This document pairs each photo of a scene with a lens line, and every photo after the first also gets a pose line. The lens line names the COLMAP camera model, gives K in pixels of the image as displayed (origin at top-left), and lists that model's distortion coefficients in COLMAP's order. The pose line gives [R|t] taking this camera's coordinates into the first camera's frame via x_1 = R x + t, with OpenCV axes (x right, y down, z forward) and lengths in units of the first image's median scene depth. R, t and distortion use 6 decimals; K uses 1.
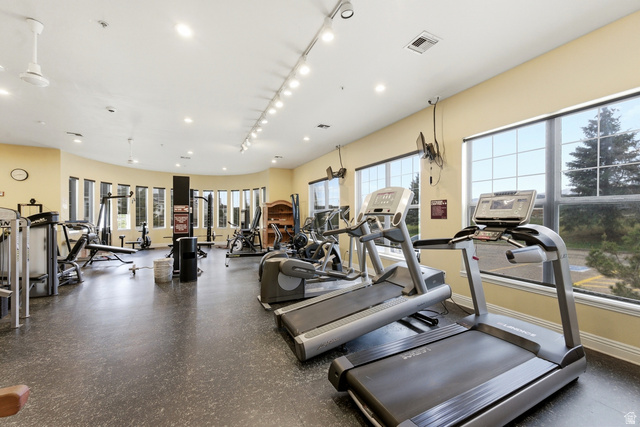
lens RADIAL K [[251.4, 0, 320.0], [0, 251.4, 213.5], [0, 0, 1]] dist [-0.002470, -0.000320]
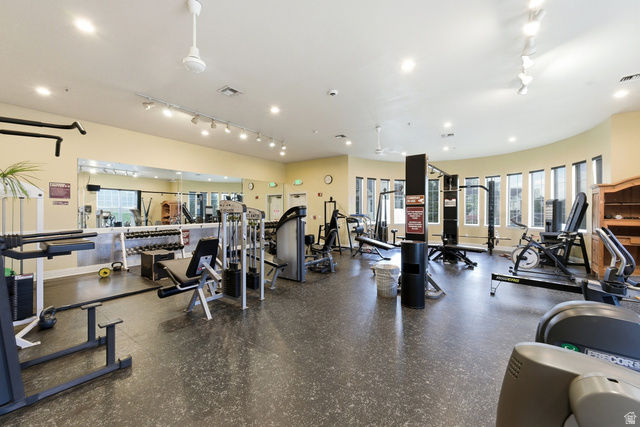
lens RADIAL K [[251.4, 0, 320.0], [0, 251.4, 213.5], [0, 0, 1]] dist [-0.002470, -0.000320]
pose [[0.453635, 0.009625, -0.891135, -0.020148], [0.007848, 0.999860, 0.014794, 0.005072], [0.891153, -0.013705, 0.453496, 0.286997]]
